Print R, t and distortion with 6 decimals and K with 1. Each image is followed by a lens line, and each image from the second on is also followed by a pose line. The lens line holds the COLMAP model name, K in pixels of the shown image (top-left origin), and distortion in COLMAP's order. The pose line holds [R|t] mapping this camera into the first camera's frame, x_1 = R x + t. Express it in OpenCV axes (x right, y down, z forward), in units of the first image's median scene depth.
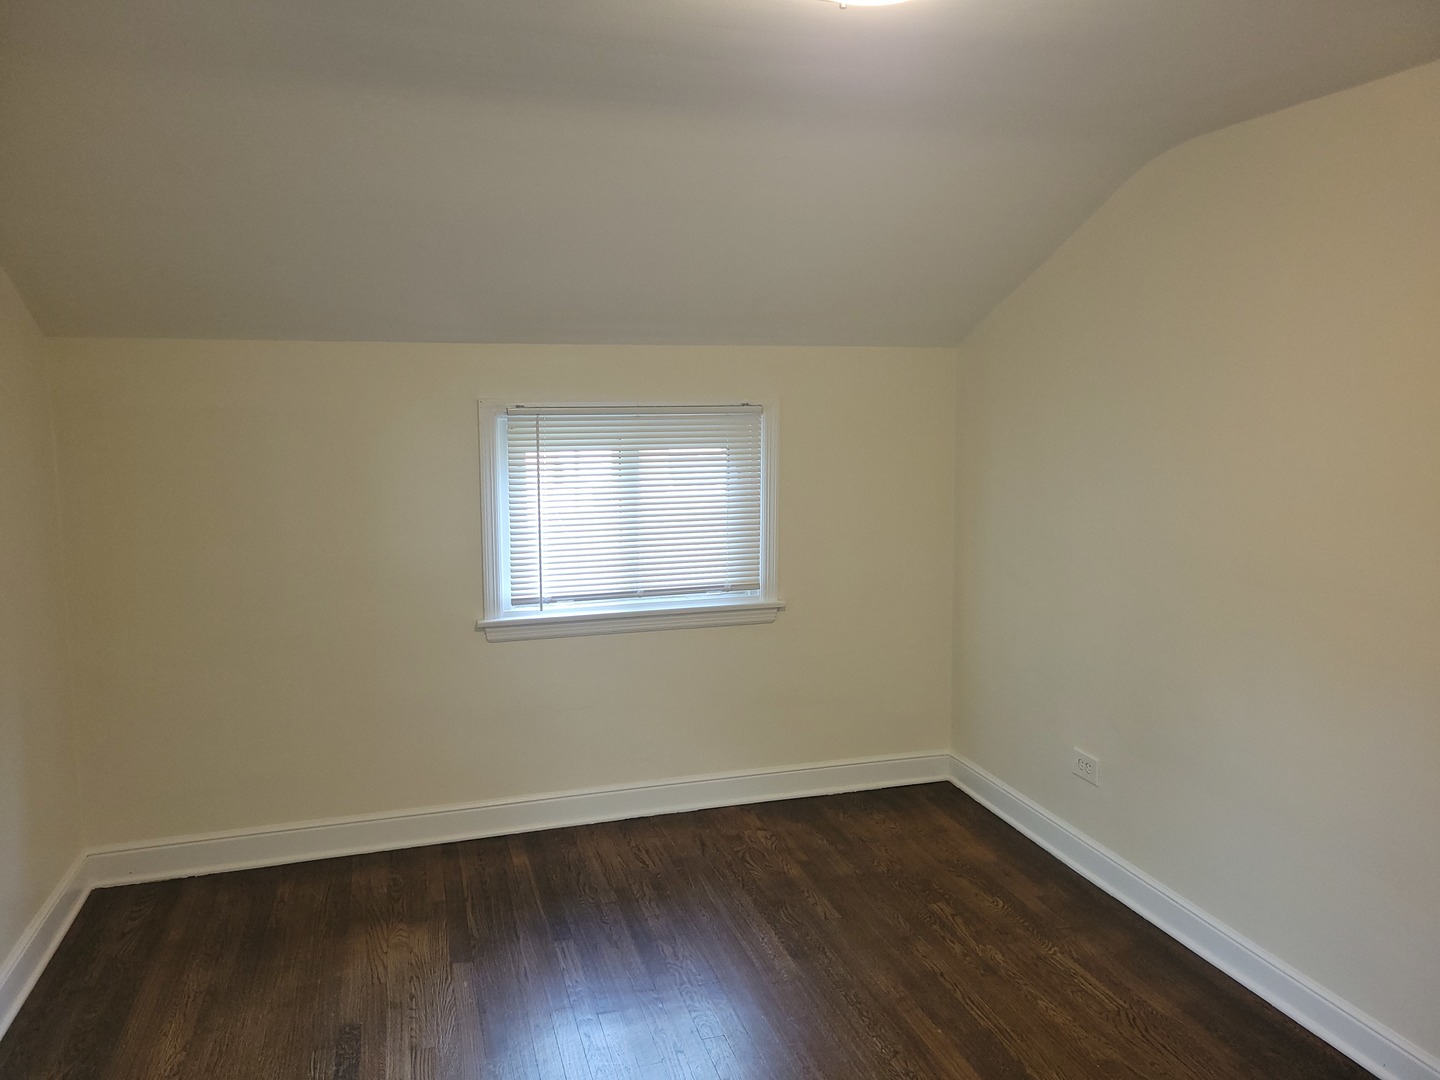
lens RADIAL K [[1073.6, 0, 719.5], [0, 1073.6, 525.5], [0, 0, 1]] dist [0.060205, -0.058330]
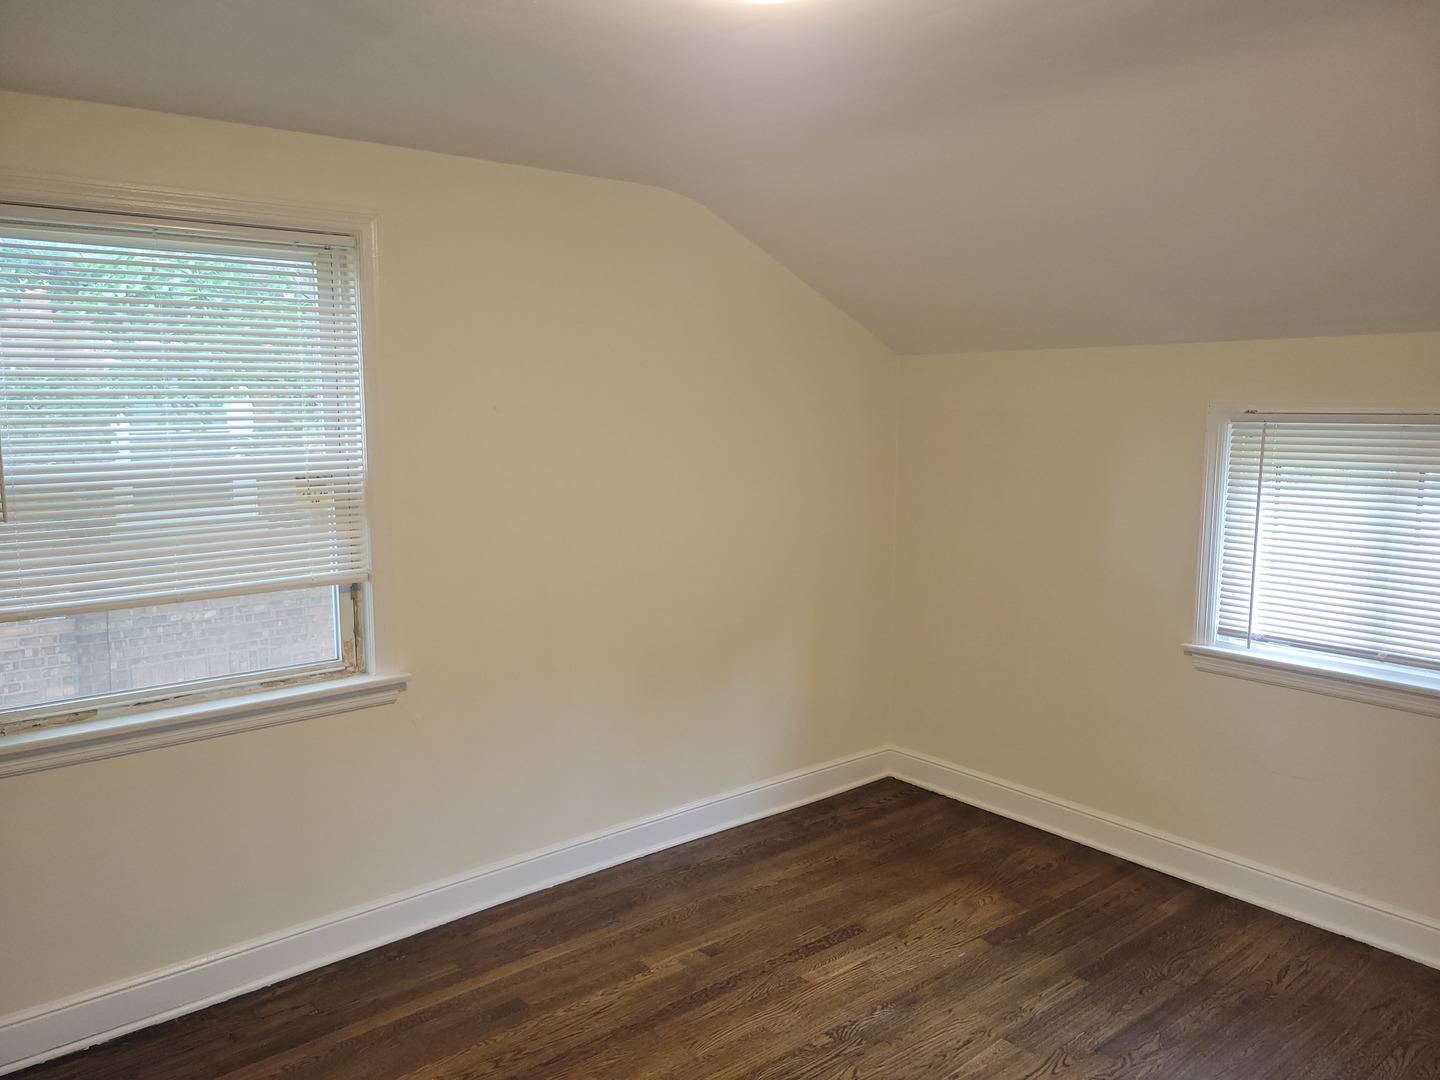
lens RADIAL K [[1073.6, 0, 719.5], [0, 1073.6, 525.5], [0, 0, 1]] dist [0.060205, -0.058330]
pose [[0.377868, 0.110354, -0.919259, 0.487104], [-0.116066, 0.990685, 0.071218, -0.032640], [0.918555, 0.079784, 0.387157, 0.273954]]
